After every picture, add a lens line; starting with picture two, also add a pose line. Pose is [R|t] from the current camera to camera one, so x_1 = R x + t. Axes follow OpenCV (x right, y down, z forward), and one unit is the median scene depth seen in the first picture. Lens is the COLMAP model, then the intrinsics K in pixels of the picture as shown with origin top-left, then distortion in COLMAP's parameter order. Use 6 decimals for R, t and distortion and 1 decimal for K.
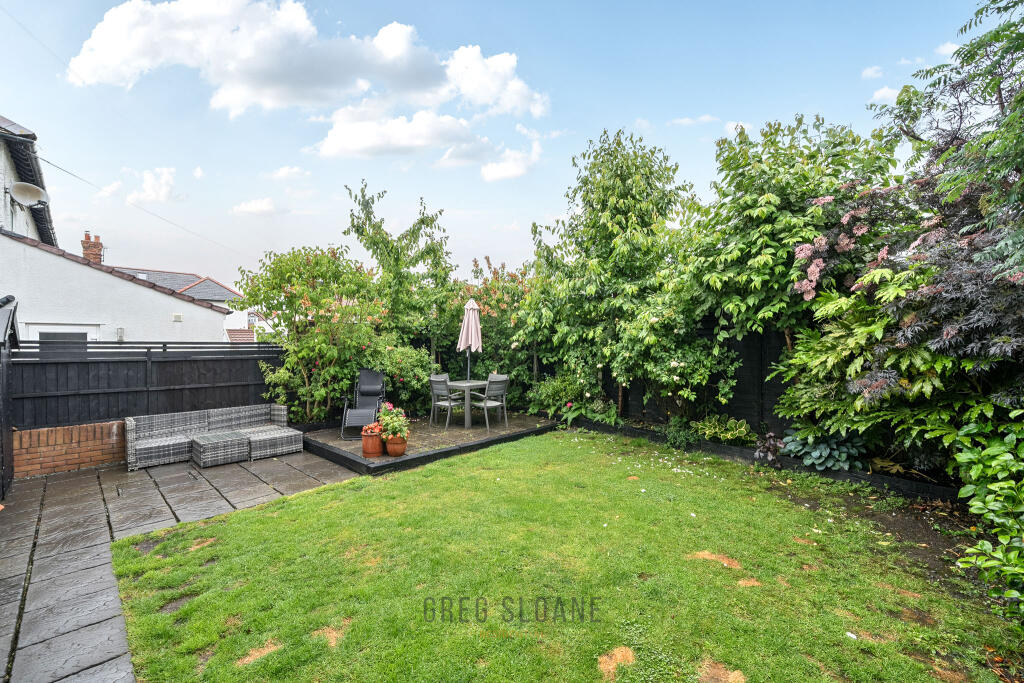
lens RADIAL K [[427.7, 0, 513.1], [0, 427.7, 342.1], [0, 0, 1]] dist [0.000329, -0.000173]
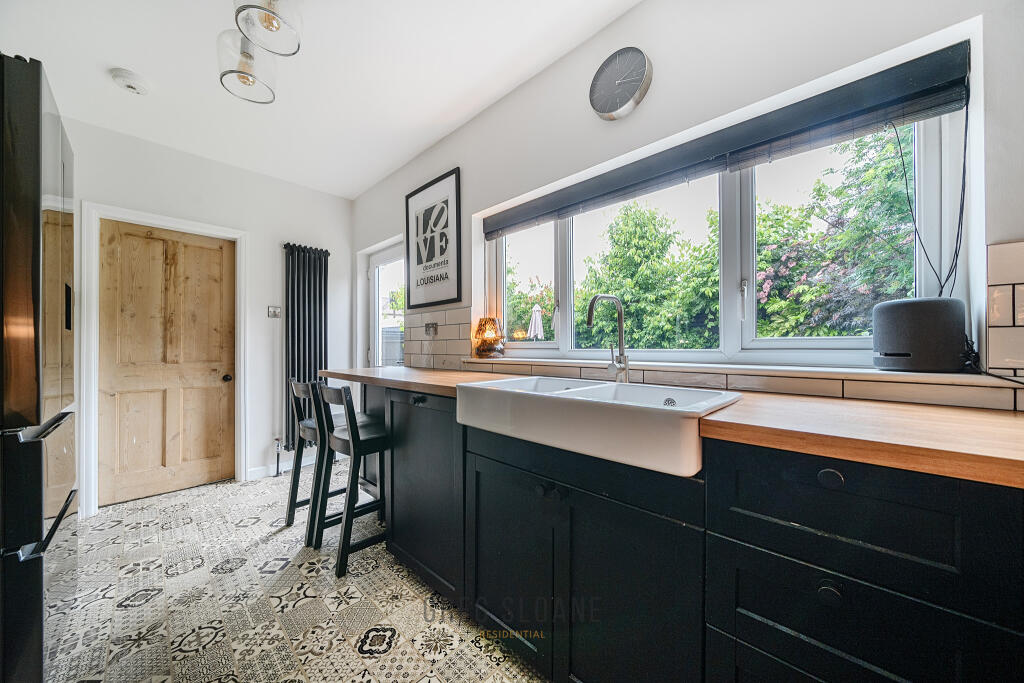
lens RADIAL K [[352.1, 0, 509.7], [0, 352.1, 343.2], [0, 0, 1]] dist [-0.002055, -0.000058]
pose [[0.999967, 0.001259, 0.008015, -0.372359], [-0.001243, 0.999997, -0.002066, 0.073803], [-0.008017, 0.002056, 0.999966, -0.451557]]
